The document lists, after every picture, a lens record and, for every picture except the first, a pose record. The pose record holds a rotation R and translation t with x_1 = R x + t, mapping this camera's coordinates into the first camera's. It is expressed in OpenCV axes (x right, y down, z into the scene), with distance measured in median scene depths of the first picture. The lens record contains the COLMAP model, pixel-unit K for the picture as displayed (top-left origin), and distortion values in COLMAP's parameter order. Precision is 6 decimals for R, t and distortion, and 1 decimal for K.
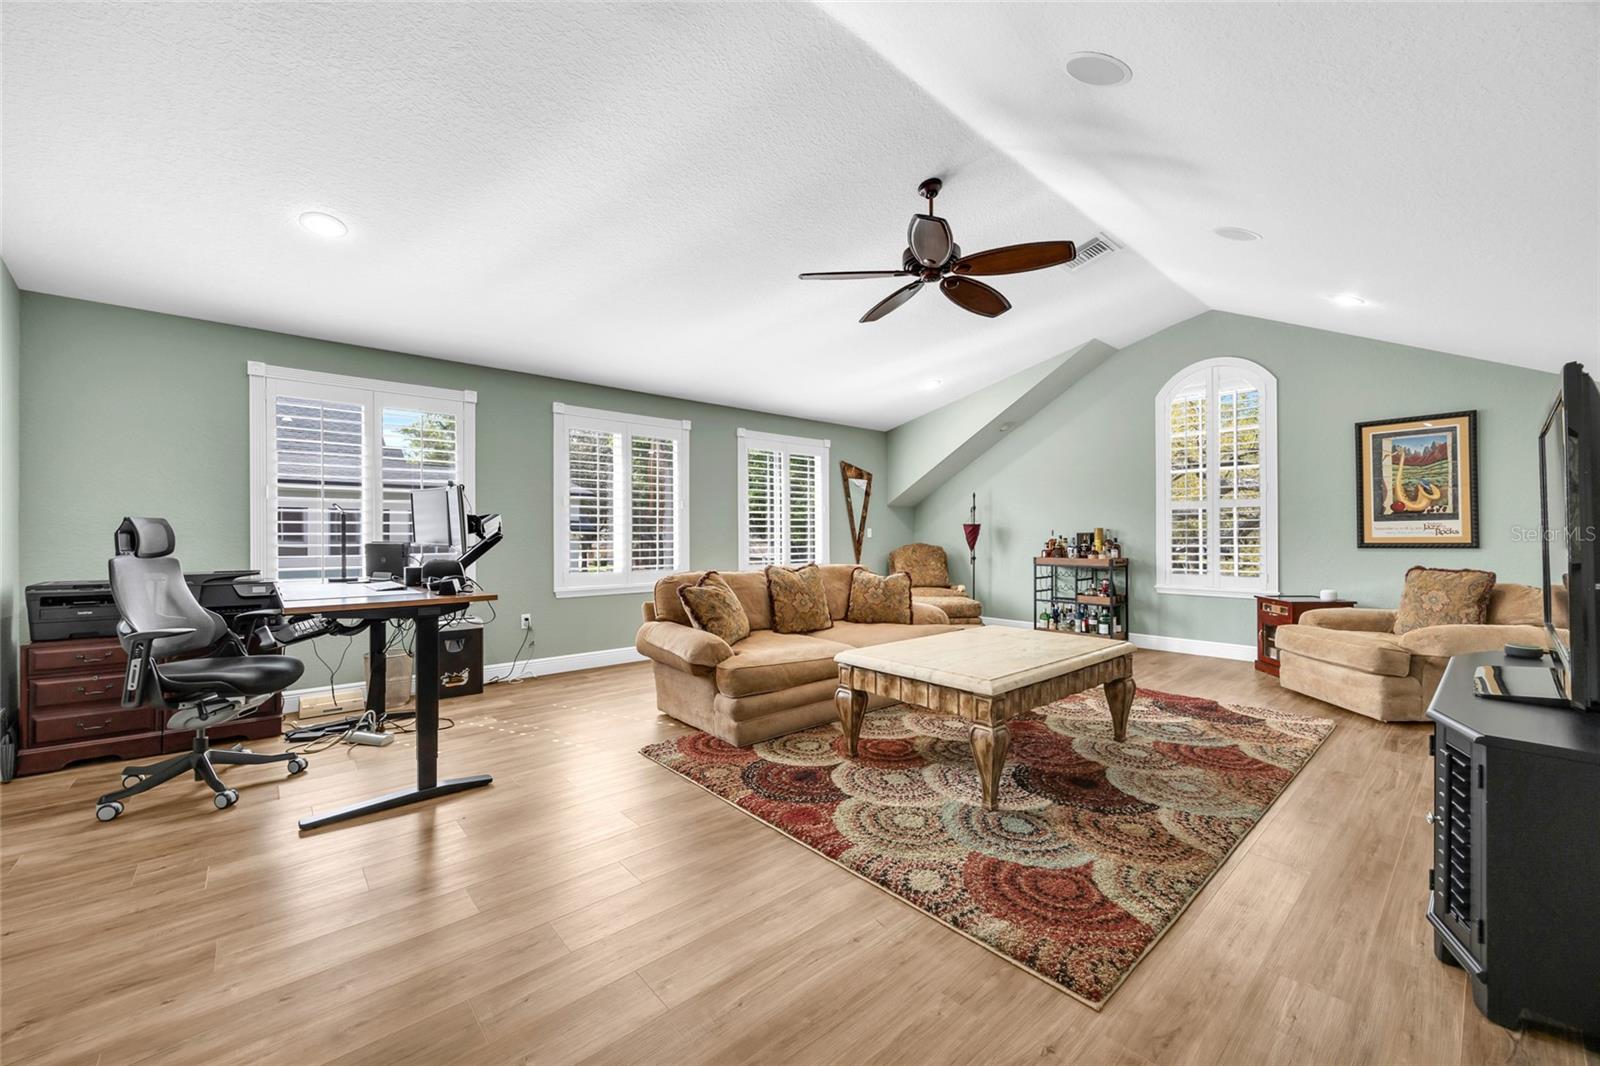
lens RADIAL K [[615.6, 0, 798.1], [0, 615.6, 531.8], [0, 0, 1]] dist [-0.010526, -0.000197]
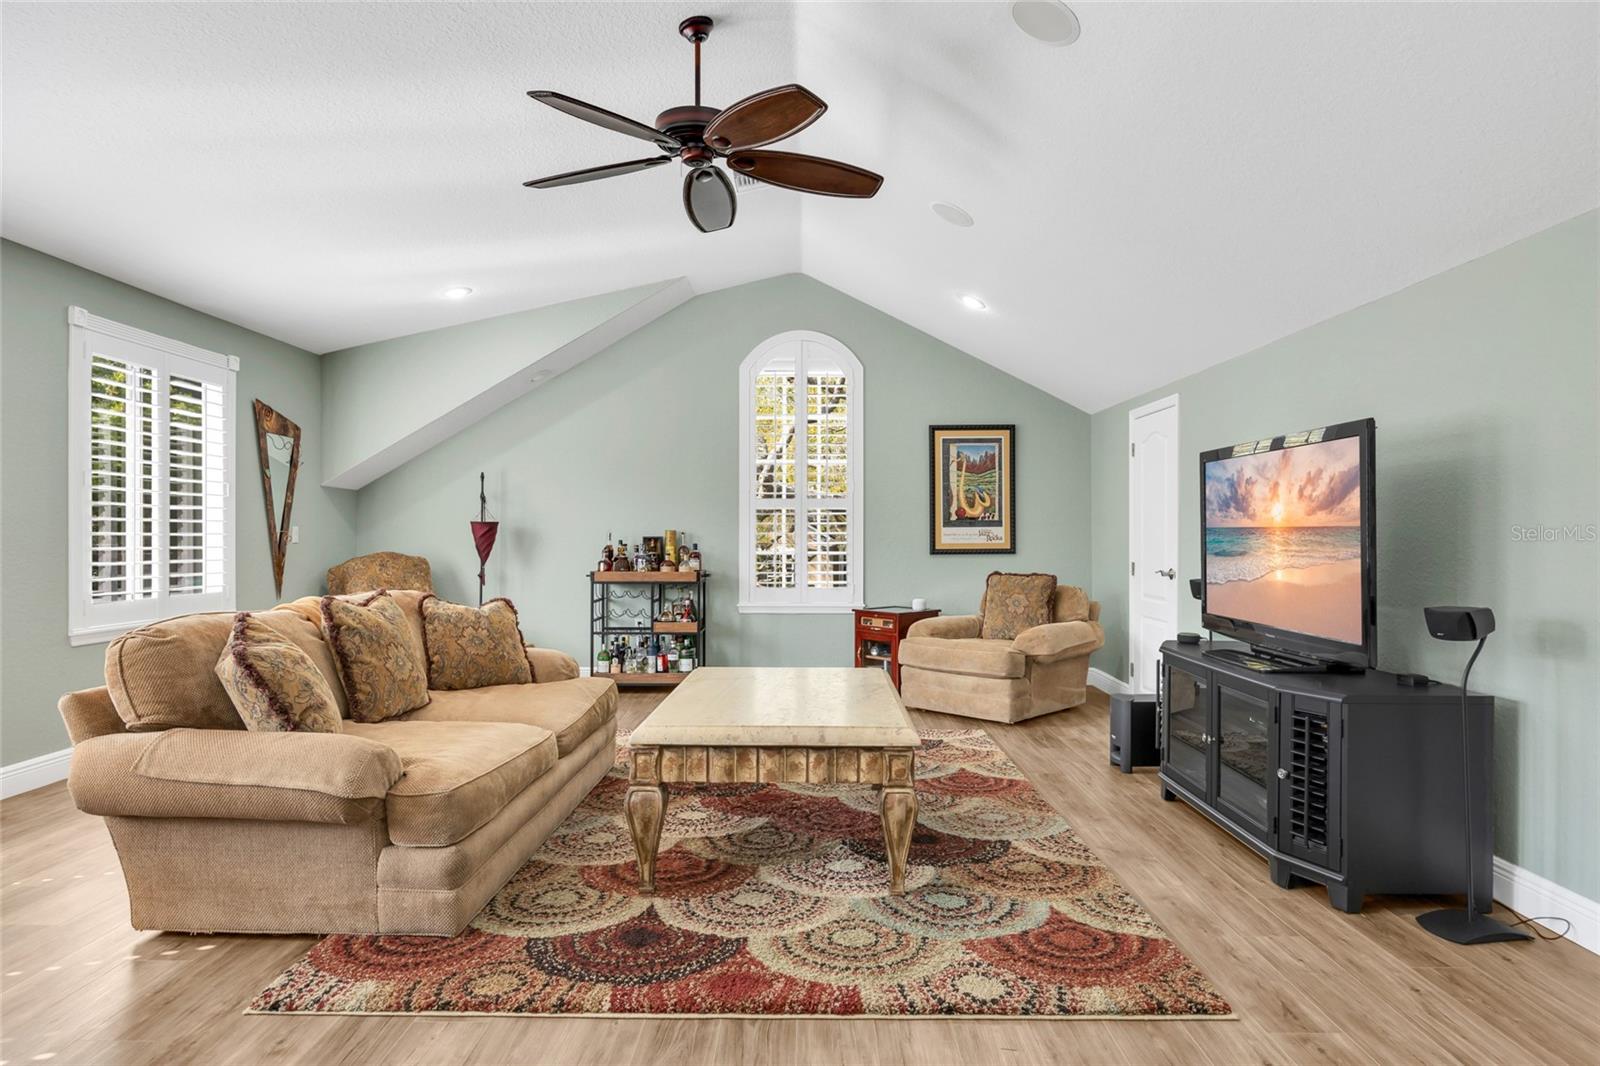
lens RADIAL K [[943.8, 0, 803.9], [0, 943.8, 539.3], [0, 0, 1]] dist [-0.016713, -0.000890]
pose [[0.664529, 0.004037, 0.747252, -0.439874], [-0.008289, 0.999964, 0.001969, 0.001574], [-0.747217, -0.007502, 0.664538, 0.203332]]
